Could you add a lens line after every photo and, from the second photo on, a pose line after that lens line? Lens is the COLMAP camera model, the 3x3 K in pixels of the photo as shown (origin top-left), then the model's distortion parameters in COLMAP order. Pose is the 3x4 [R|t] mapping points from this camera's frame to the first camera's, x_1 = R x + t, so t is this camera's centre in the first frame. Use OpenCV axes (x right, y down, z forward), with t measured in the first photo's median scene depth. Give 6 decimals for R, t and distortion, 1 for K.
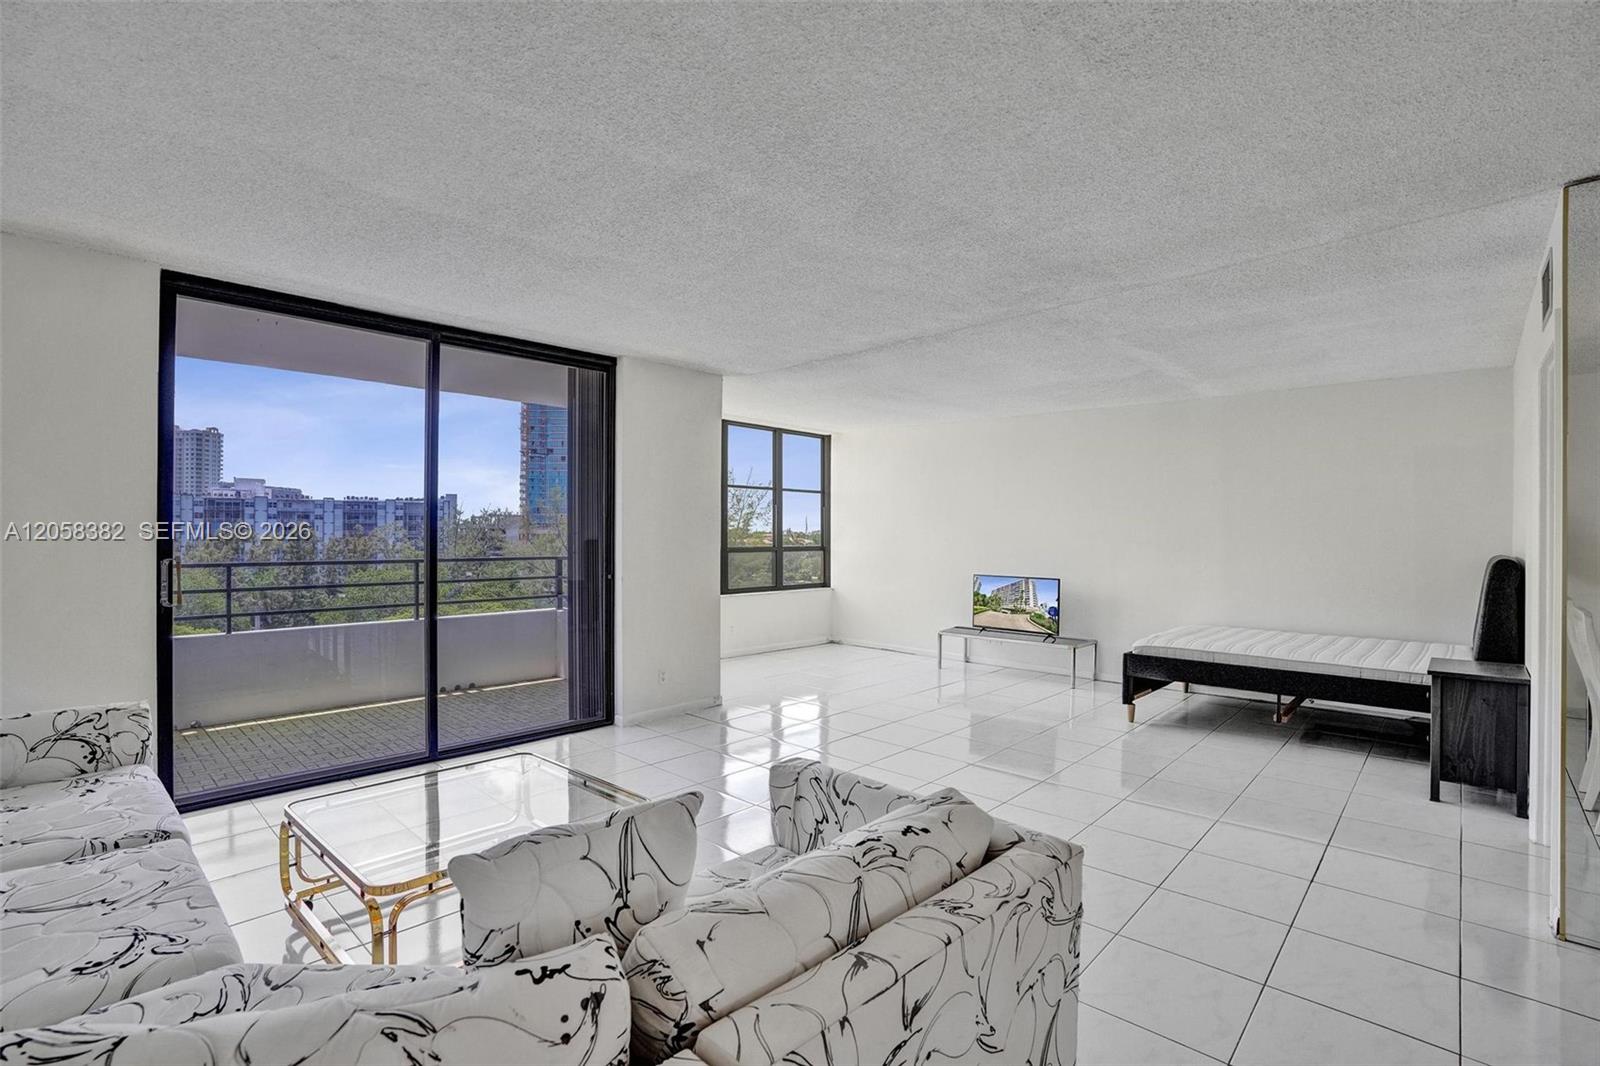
lens RADIAL K [[747.6, 0, 803.6], [0, 747.6, 542.3], [0, 0, 1]] dist [-0.040724, 0.008437]
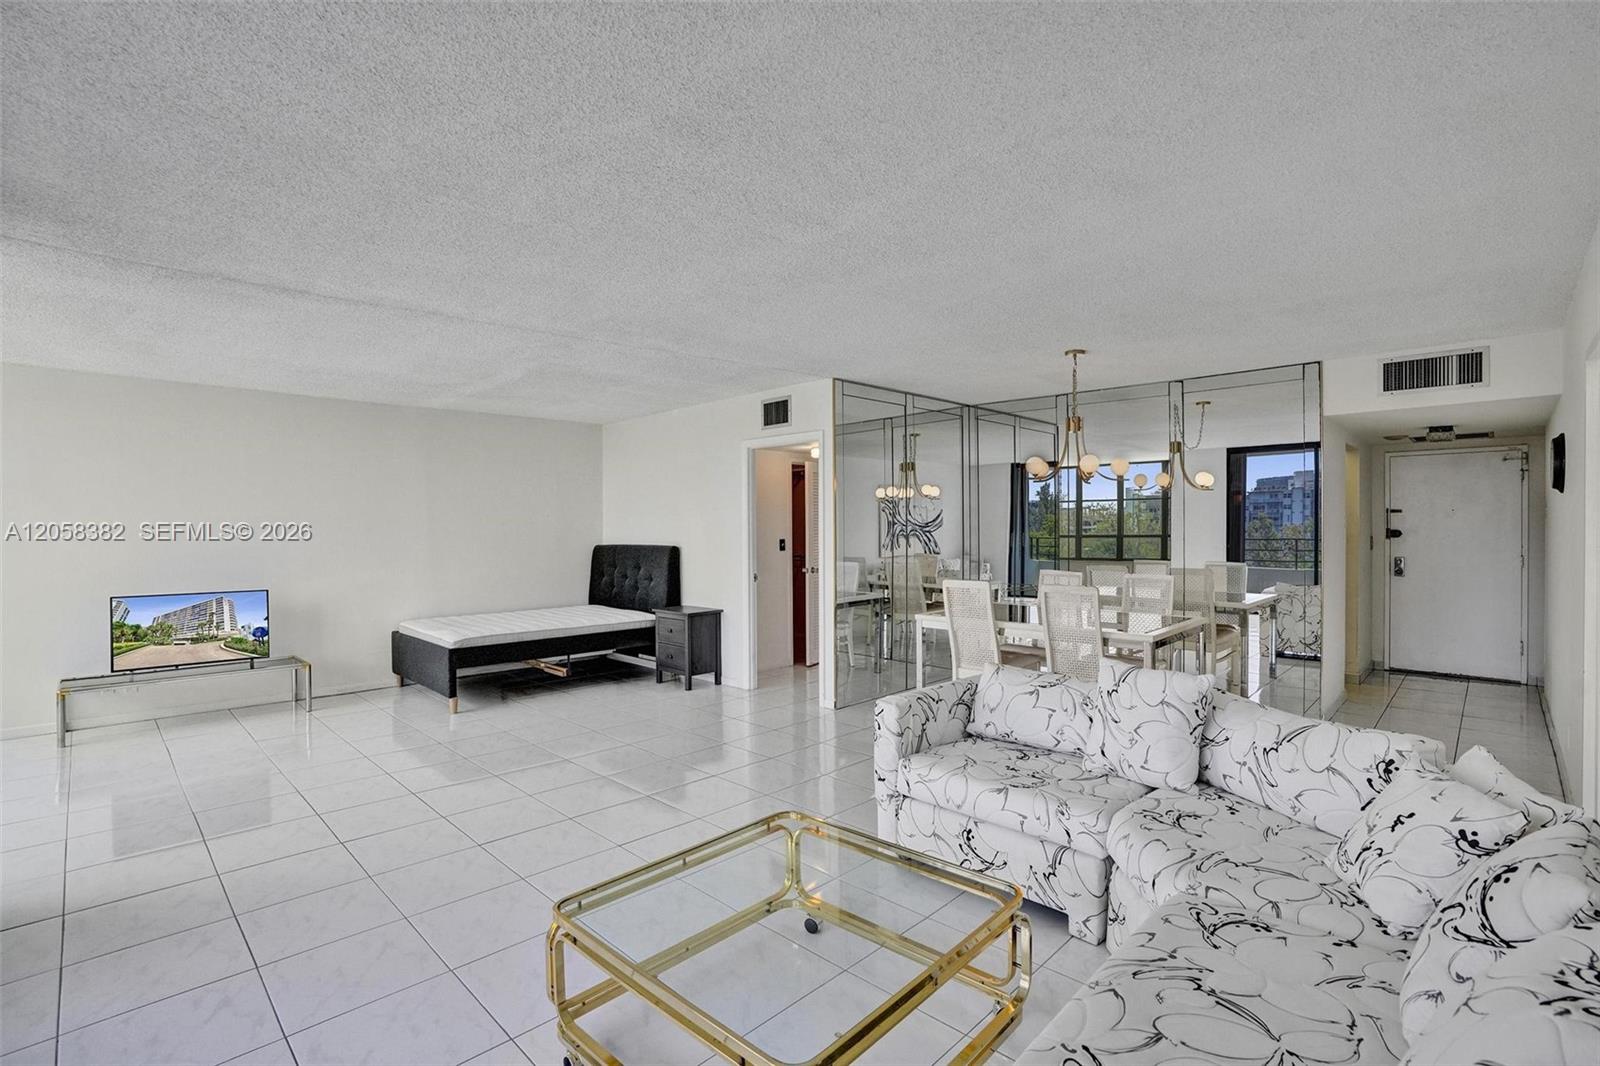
lens RADIAL K [[747.6, 0, 827.9], [0, 747.6, 547.4], [0, 0, 1]] dist [-0.040724, 0.008437]
pose [[0.025087, -0.021828, 0.999447, -0.363453], [0.015357, 0.999652, 0.021447, -0.006957], [-0.999567, 0.014810, 0.025413, 0.273841]]
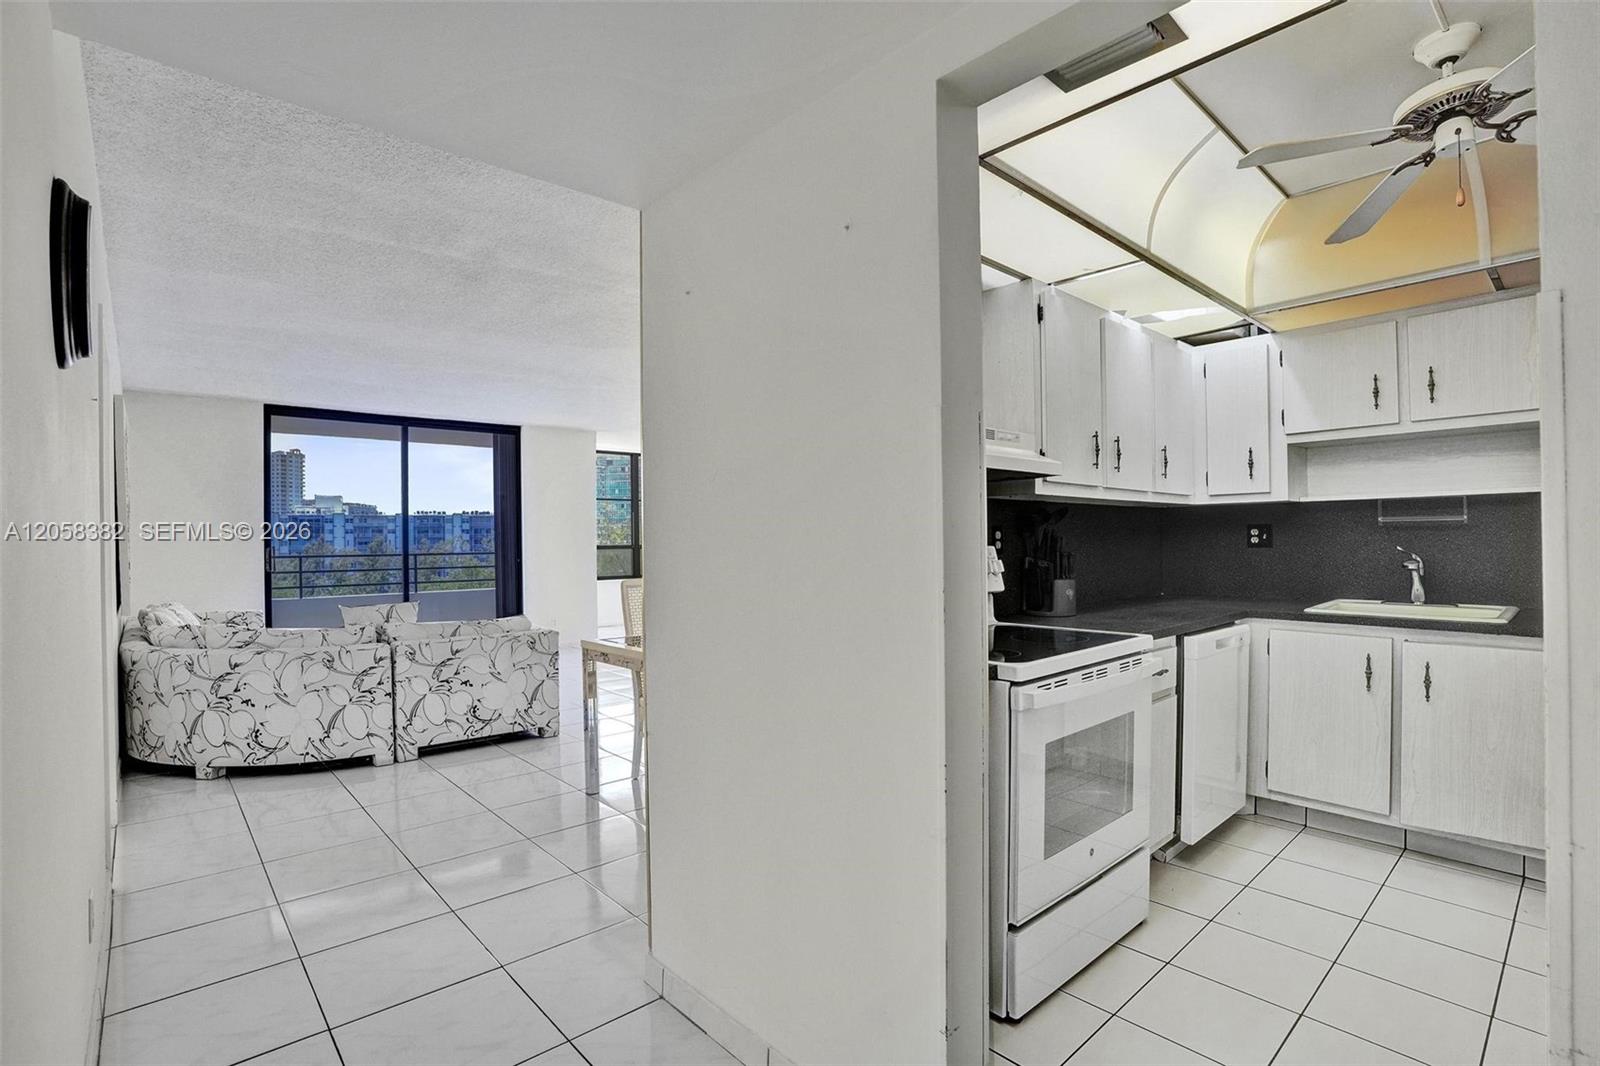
lens RADIAL K [[747.6, 0, 799.2], [0, 747.6, 555.6], [0, 0, 1]] dist [-0.040724, 0.008437]
pose [[0.996637, -0.012665, -0.080962, 0.516114], [0.013269, 0.999888, 0.006924, 0.035471], [0.080866, -0.007975, 0.996693, -0.621778]]
